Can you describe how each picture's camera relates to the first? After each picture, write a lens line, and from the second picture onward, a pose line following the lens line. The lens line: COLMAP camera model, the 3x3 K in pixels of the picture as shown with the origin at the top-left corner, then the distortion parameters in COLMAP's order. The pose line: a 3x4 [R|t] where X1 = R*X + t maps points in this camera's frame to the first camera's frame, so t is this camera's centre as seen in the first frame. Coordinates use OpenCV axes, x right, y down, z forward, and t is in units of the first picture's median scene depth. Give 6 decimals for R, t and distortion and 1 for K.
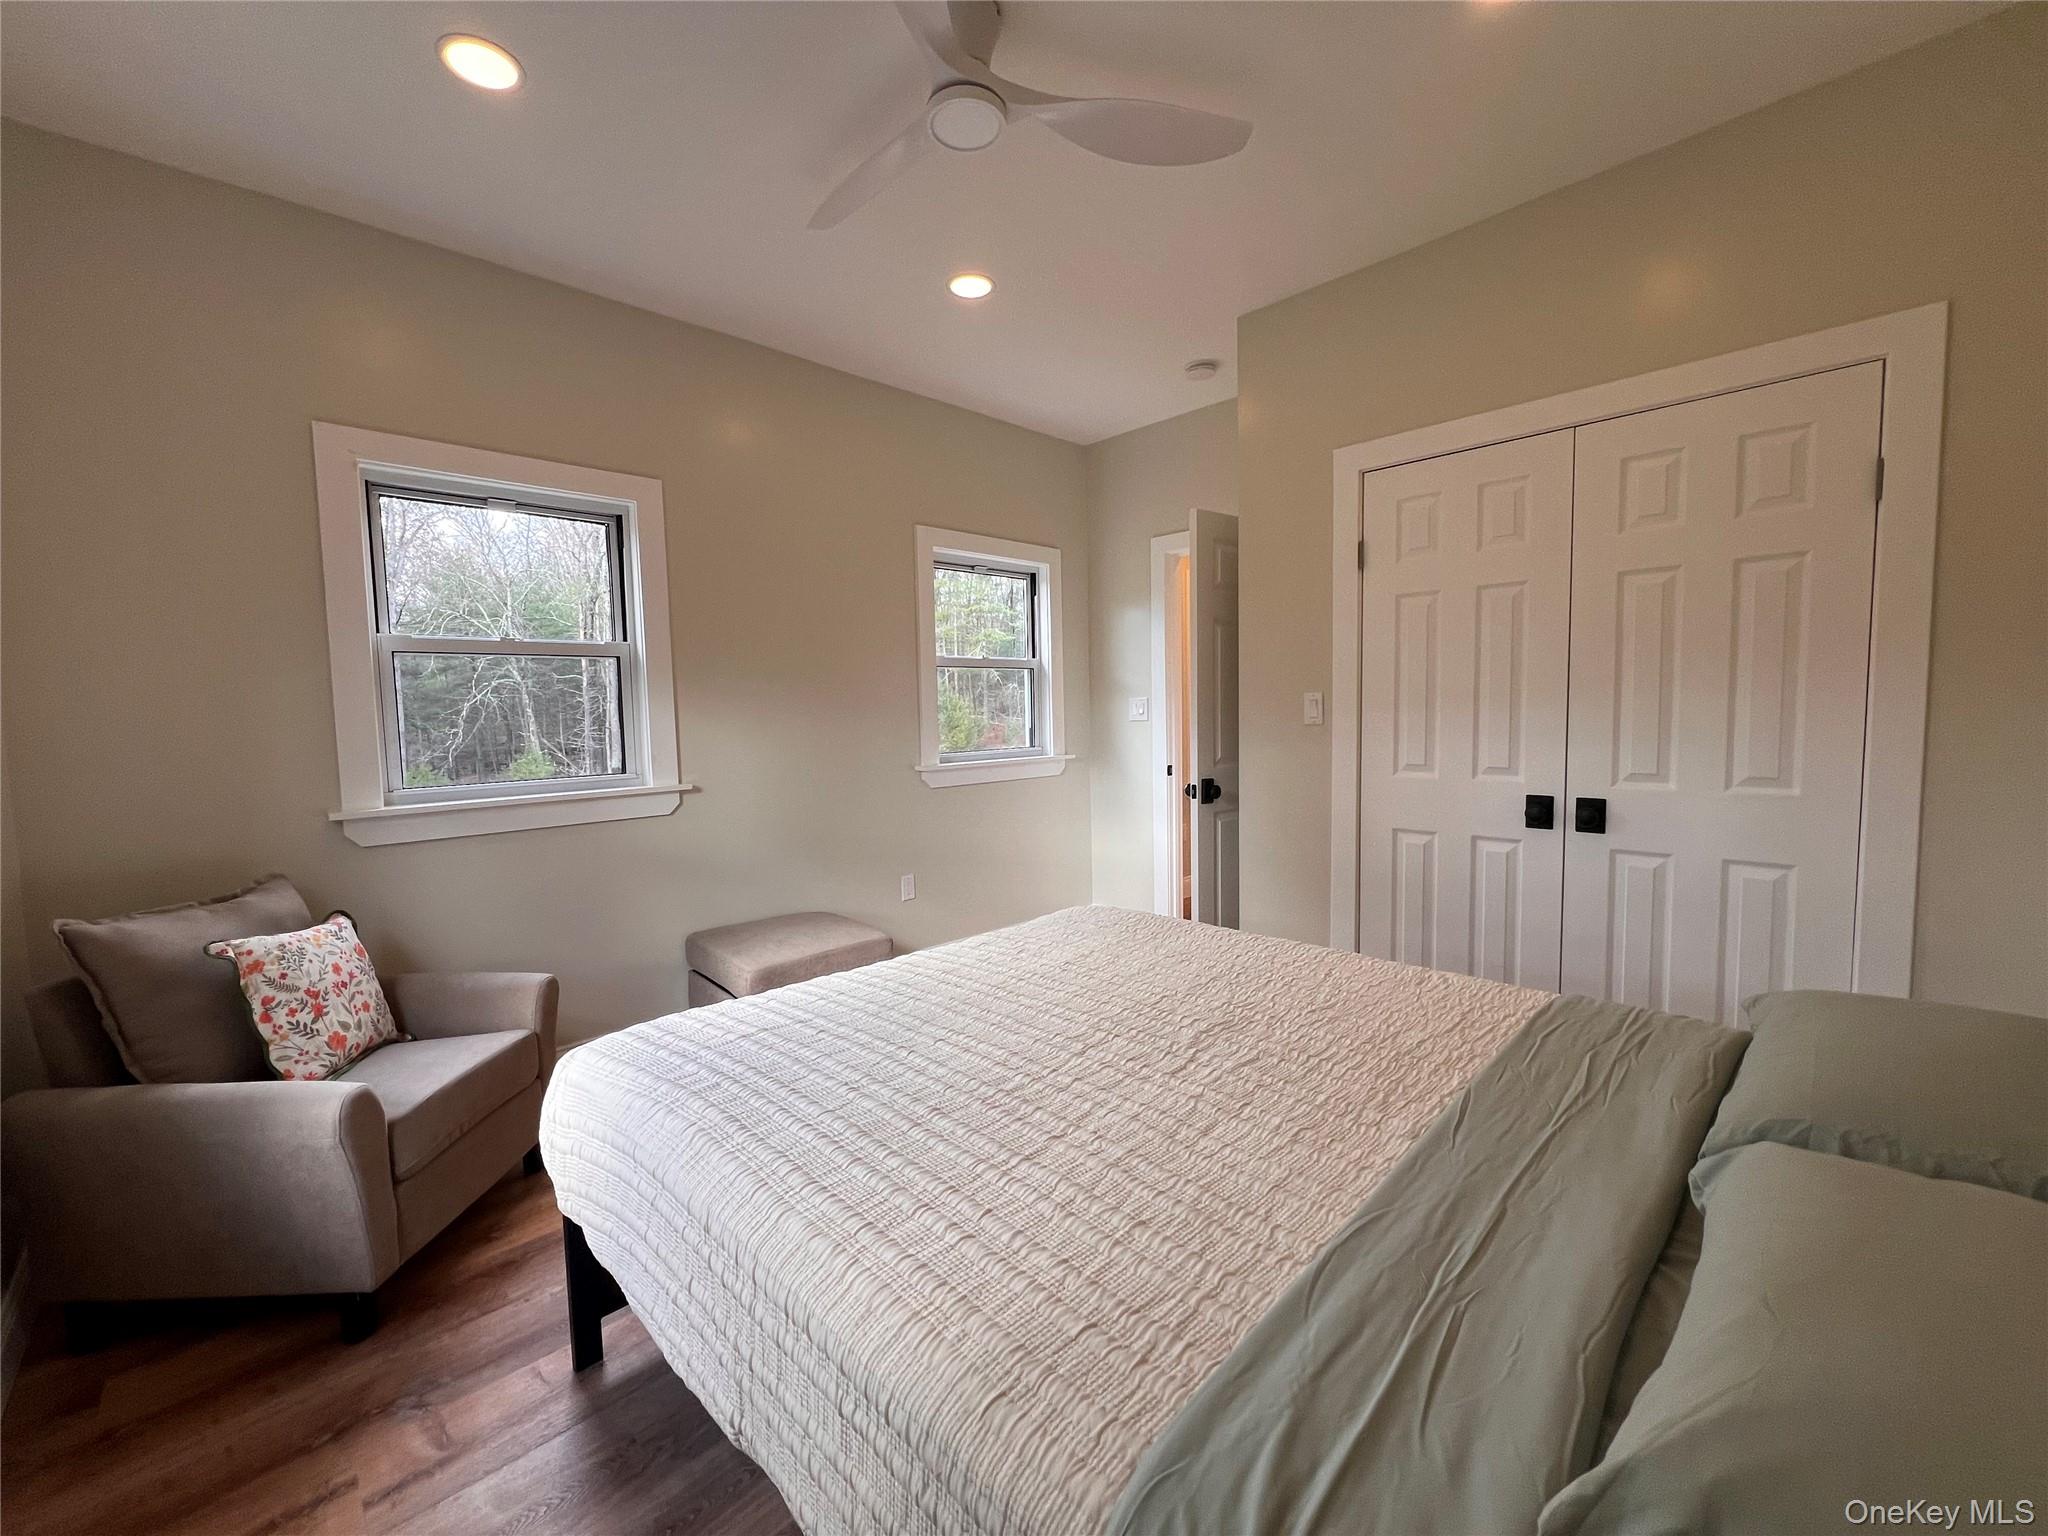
lens RADIAL K [[808.3, 0, 1027.7], [0, 808.3, 769.5], [0, 0, 1]] dist [-0.007226, 0.000742]
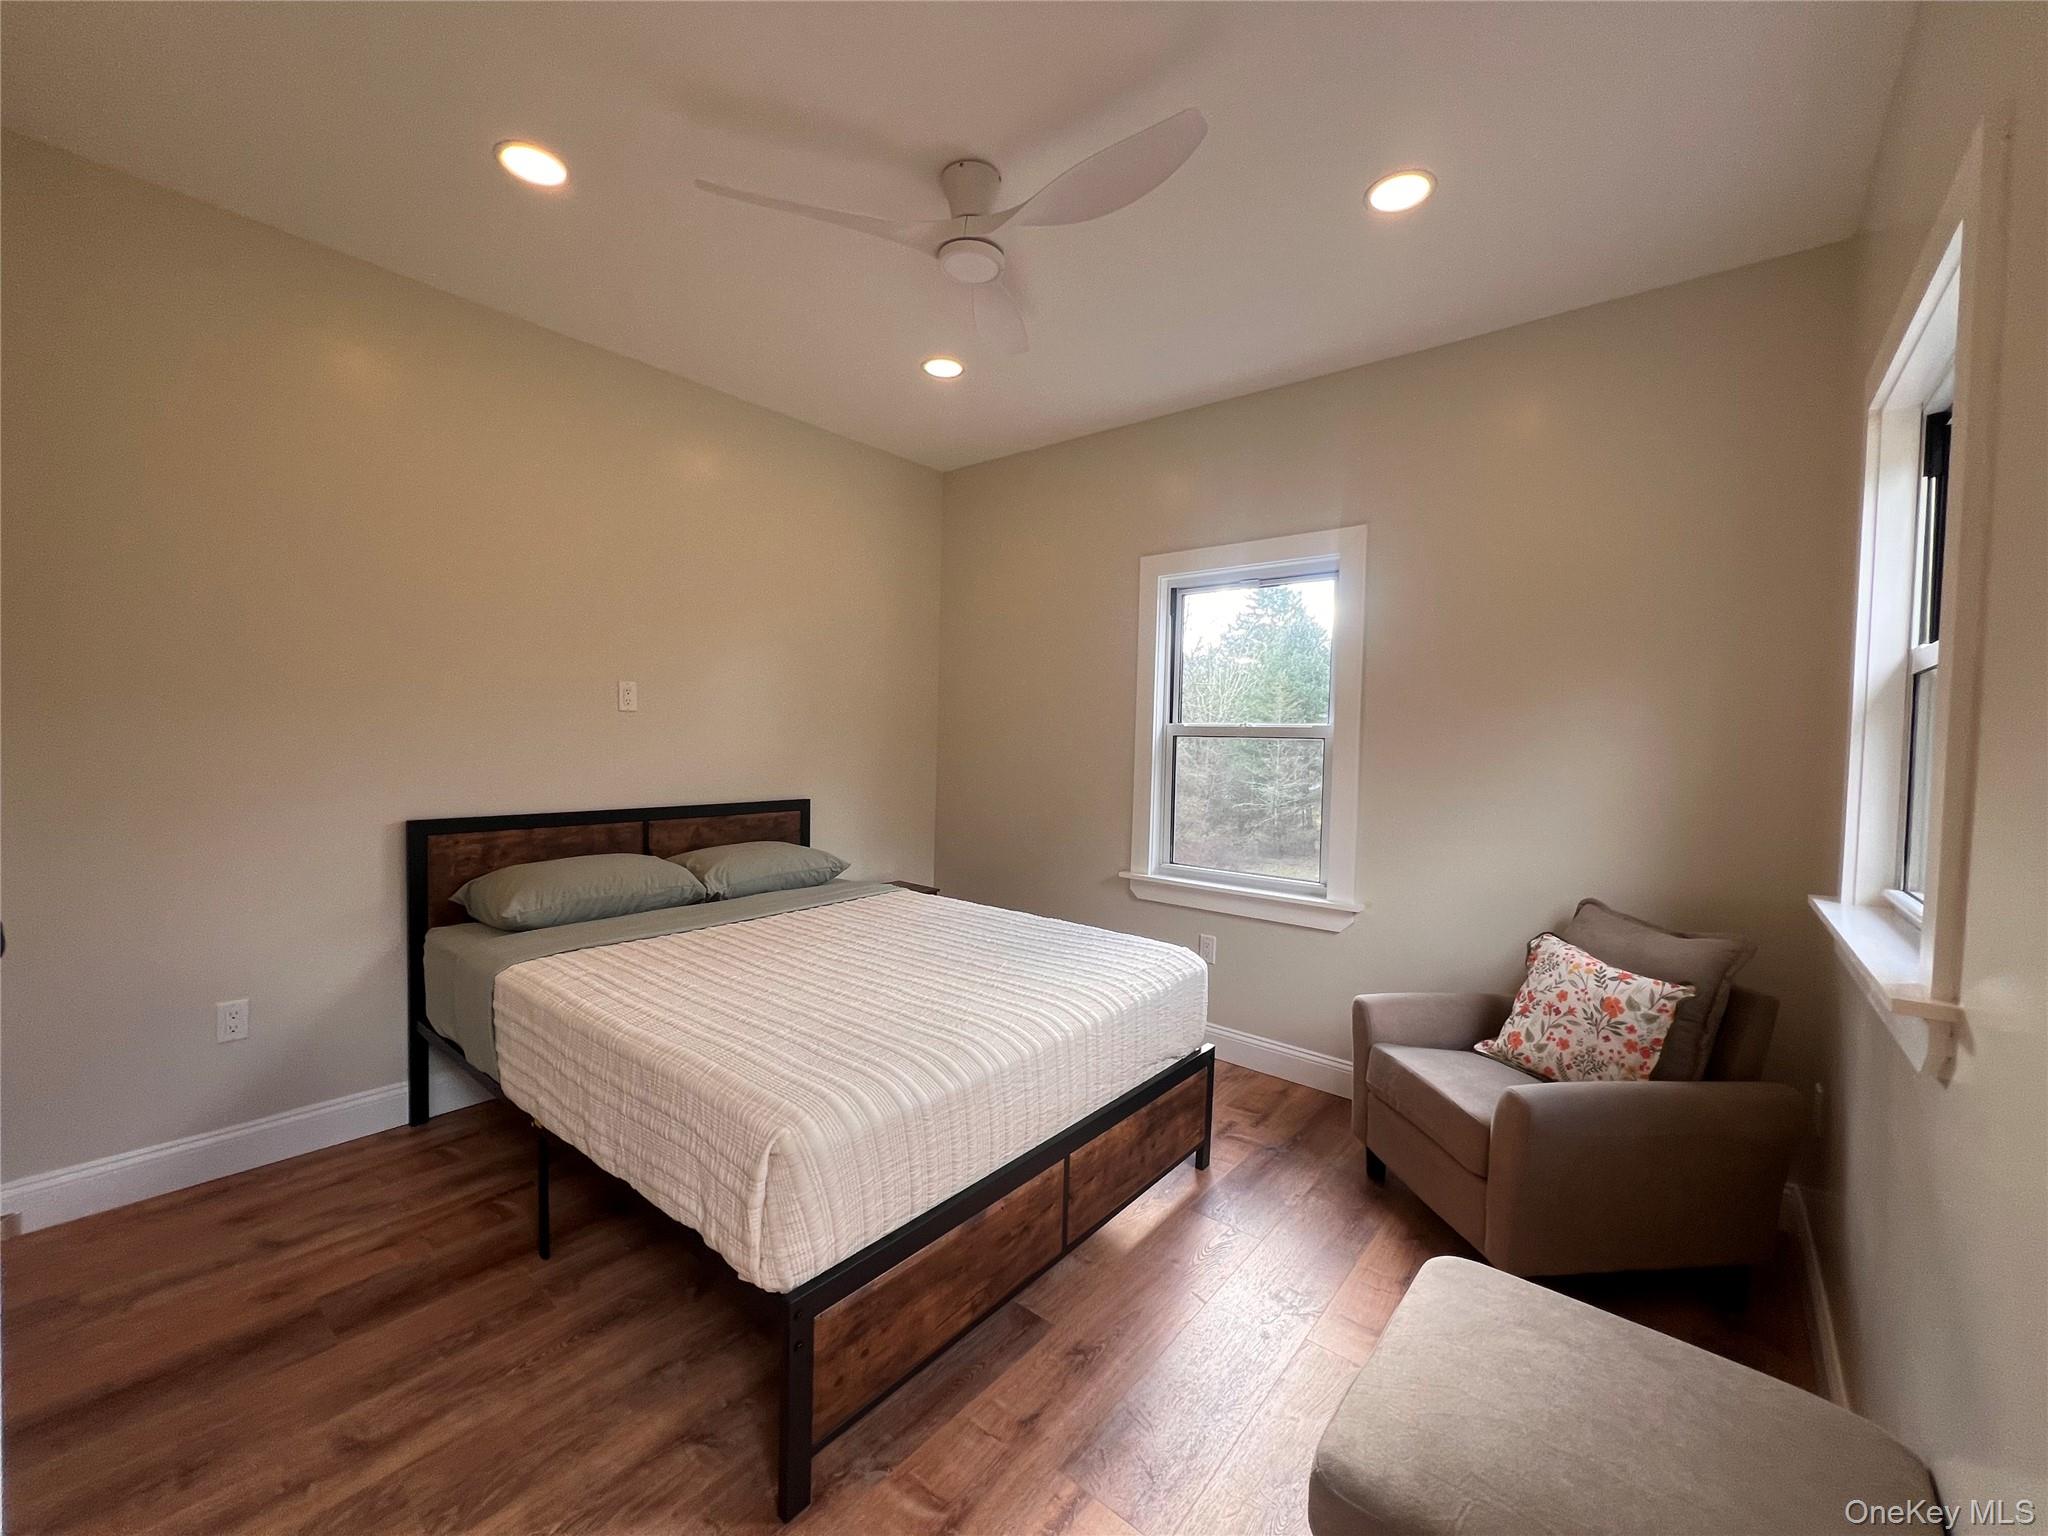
lens RADIAL K [[808.3, 0, 1027.8], [0, 808.3, 775.7], [0, 0, 1]] dist [-0.007226, 0.000742]
pose [[-0.995538, 0.023668, -0.091341, -0.064738], [0.012887, 0.993065, 0.116859, -0.175033], [0.093474, 0.115160, -0.988939, 1.956795]]
